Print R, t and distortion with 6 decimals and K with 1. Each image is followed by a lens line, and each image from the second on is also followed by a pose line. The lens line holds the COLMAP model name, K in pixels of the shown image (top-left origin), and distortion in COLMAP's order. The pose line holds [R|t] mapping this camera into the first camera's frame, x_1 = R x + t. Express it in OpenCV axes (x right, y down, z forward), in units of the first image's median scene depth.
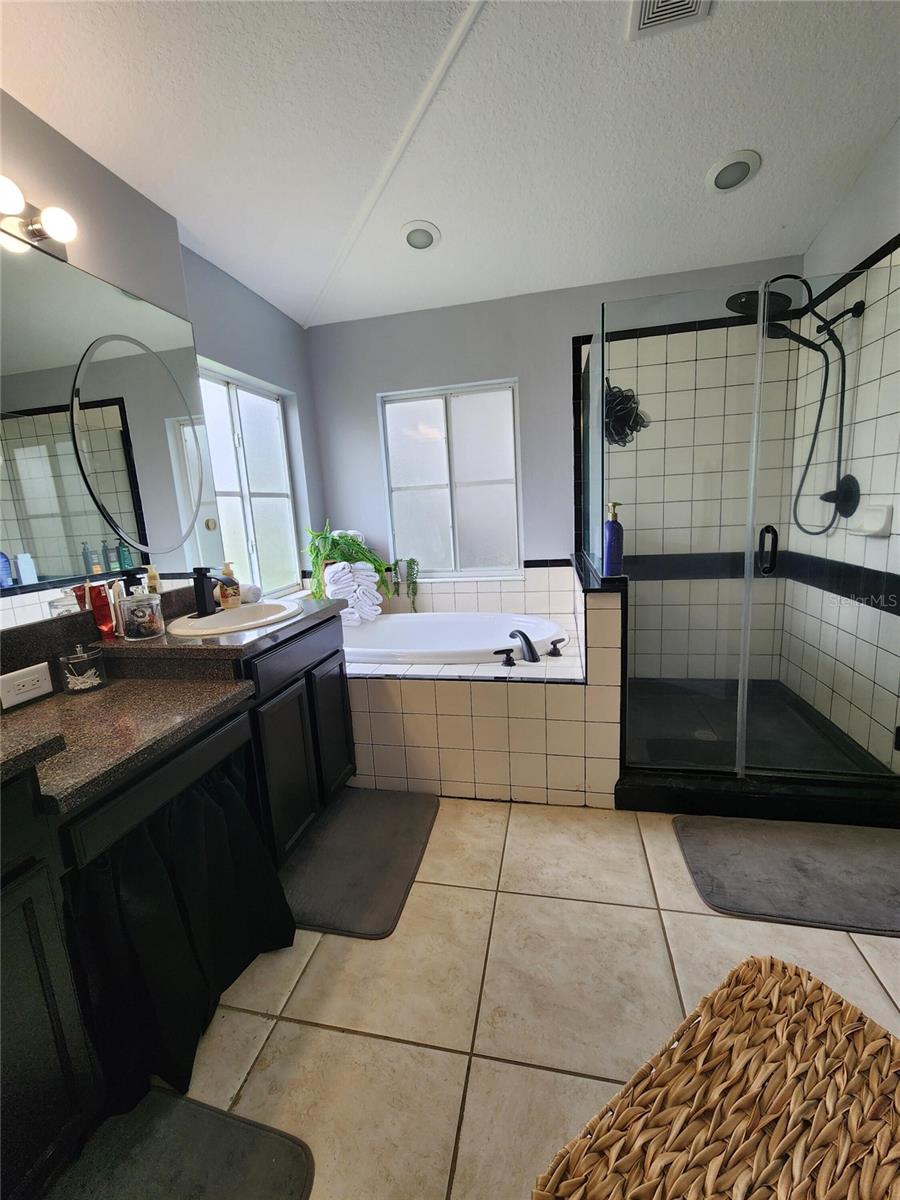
lens RADIAL K [[493.3, 0, 445.9], [0, 493.3, 598.2], [0, 0, 1]] dist [0.001686, 0.000390]
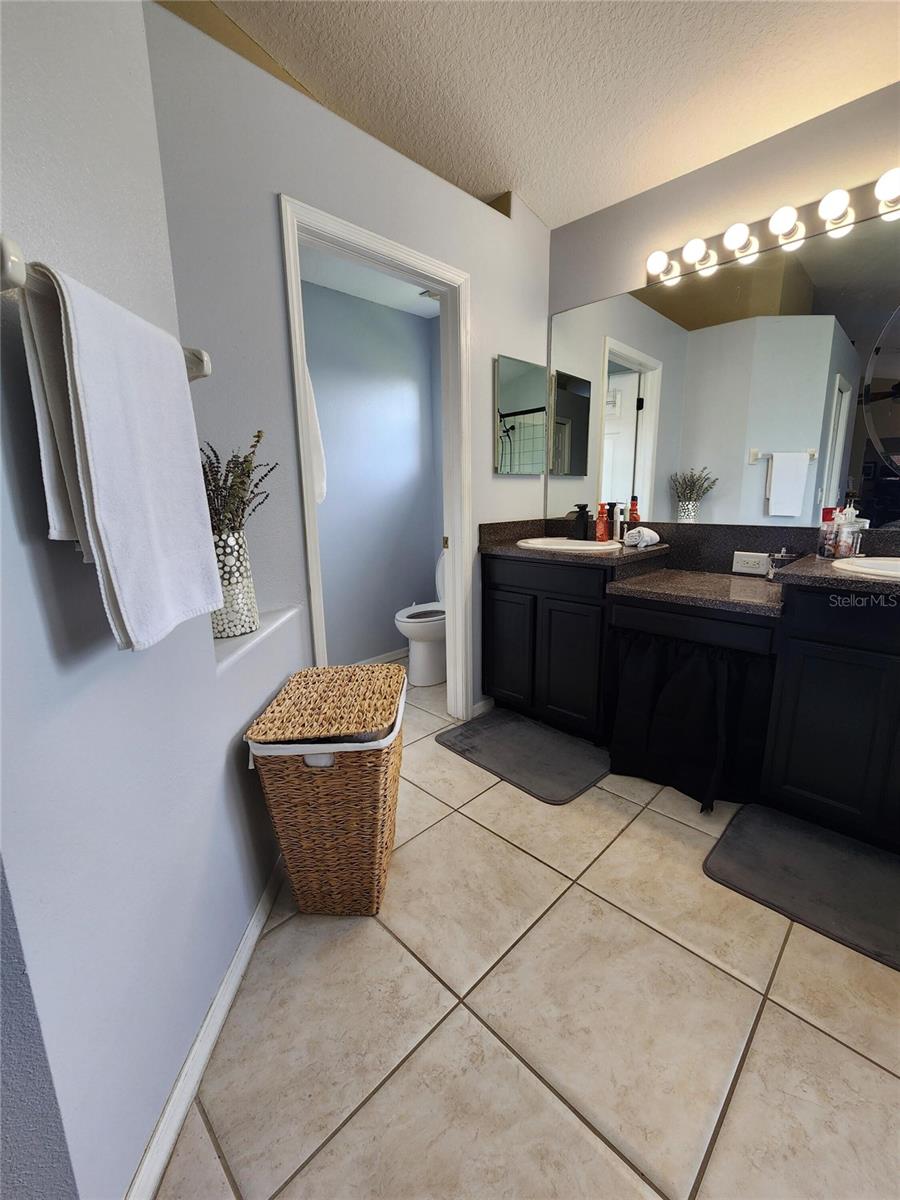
lens RADIAL K [[493.3, 0, 450.1], [0, 493.3, 599.5], [0, 0, 1]] dist [0.001686, 0.000390]
pose [[-0.532879, 0.239770, -0.811511, 0.994957], [-0.105263, 0.932784, 0.344723, -0.161472], [0.839619, 0.269118, -0.471822, 1.030960]]
